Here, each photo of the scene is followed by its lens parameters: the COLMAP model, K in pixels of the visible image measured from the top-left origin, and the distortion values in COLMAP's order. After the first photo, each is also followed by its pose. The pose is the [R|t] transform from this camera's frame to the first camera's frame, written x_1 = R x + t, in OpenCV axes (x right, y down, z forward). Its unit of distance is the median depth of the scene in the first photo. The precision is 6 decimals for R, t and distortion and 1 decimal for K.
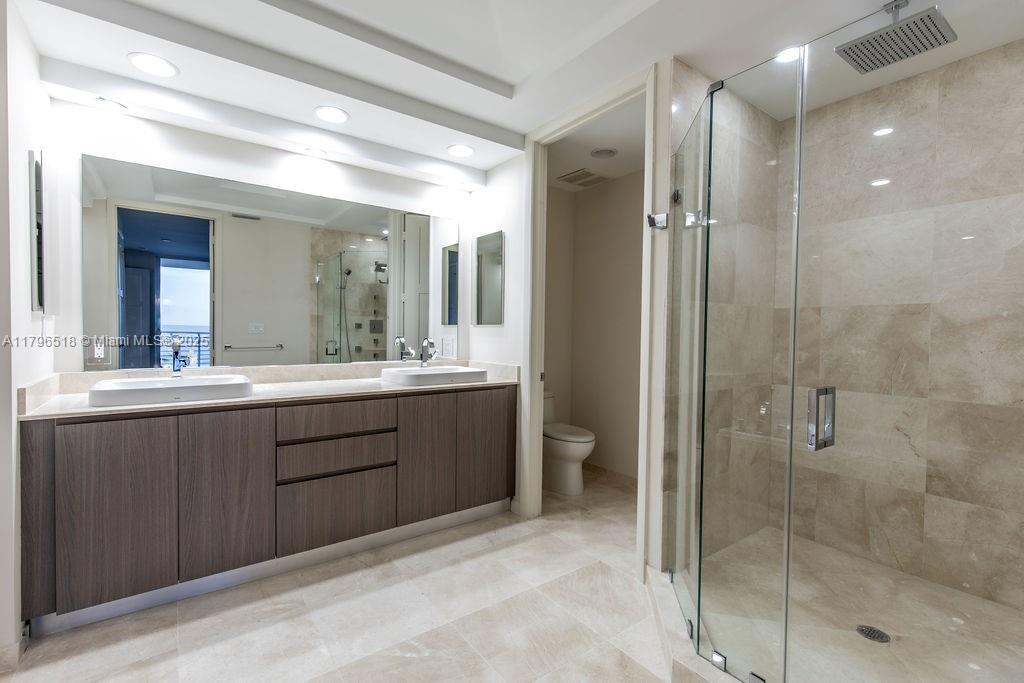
lens RADIAL K [[457.4, 0, 488.5], [0, 457.4, 346.0], [0, 0, 1]] dist [0.008294, 0.000058]
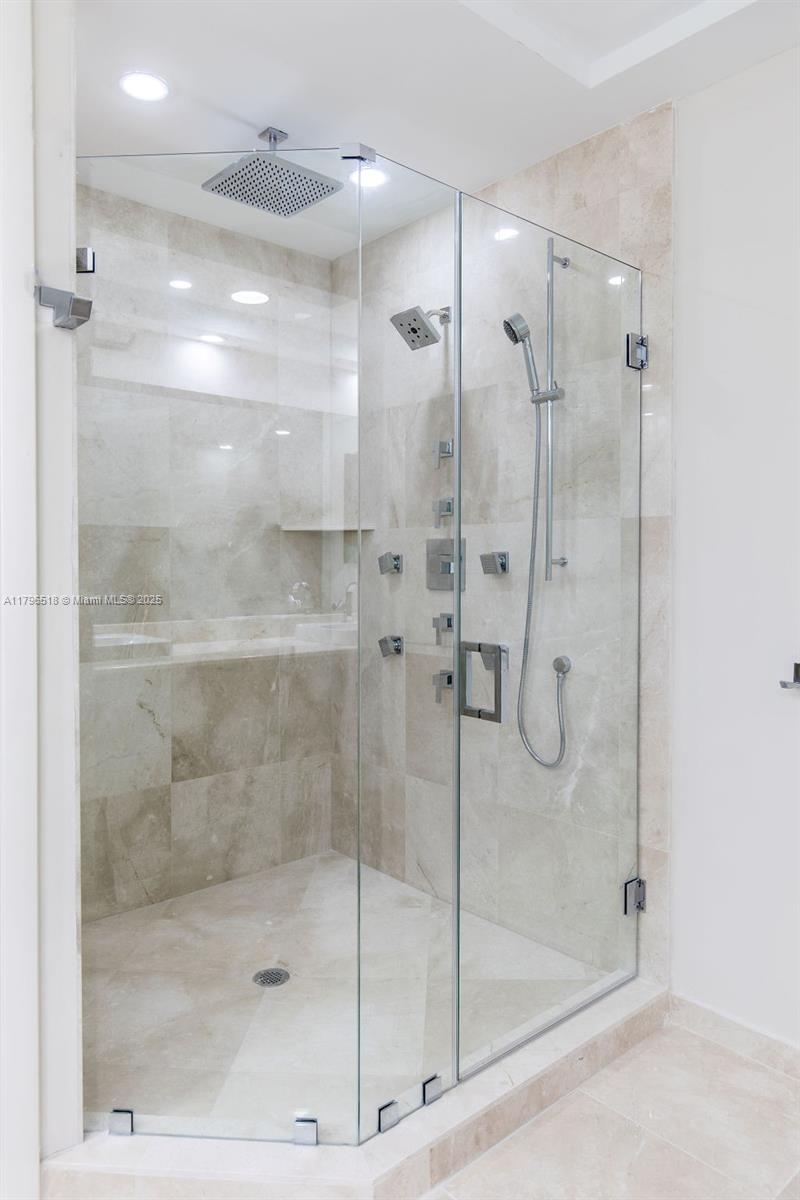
lens RADIAL K [[810.4, 0, 400.4], [0, 810.4, 582.7], [0, 0, 1]] dist [-0.000886, -0.000238]
pose [[-0.123270, -0.034633, 0.991769, -0.666369], [0.031111, 0.998765, 0.038744, -0.073364], [-0.991885, 0.035631, -0.122041, 1.370443]]
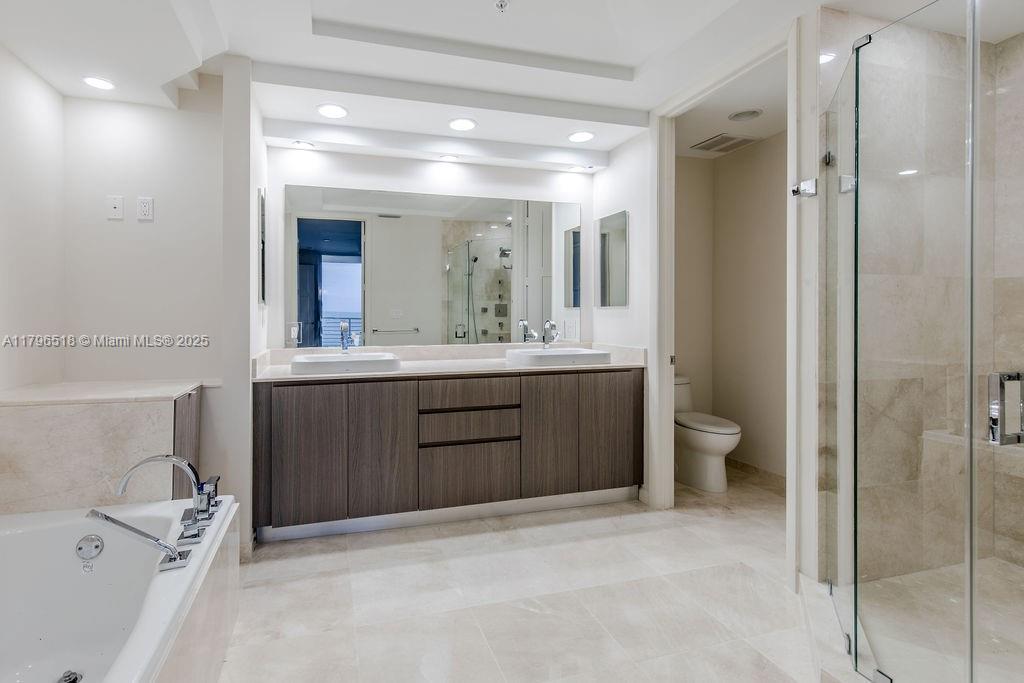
lens RADIAL K [[474.3, 0, 451.8], [0, 474.3, 316.6], [0, 0, 1]] dist [0.001628, 0.000201]
pose [[0.941244, -0.012505, -0.337496, 0.023873], [0.003024, 0.999586, -0.028602, 0.004260], [0.337714, 0.025901, 0.940892, -0.095828]]
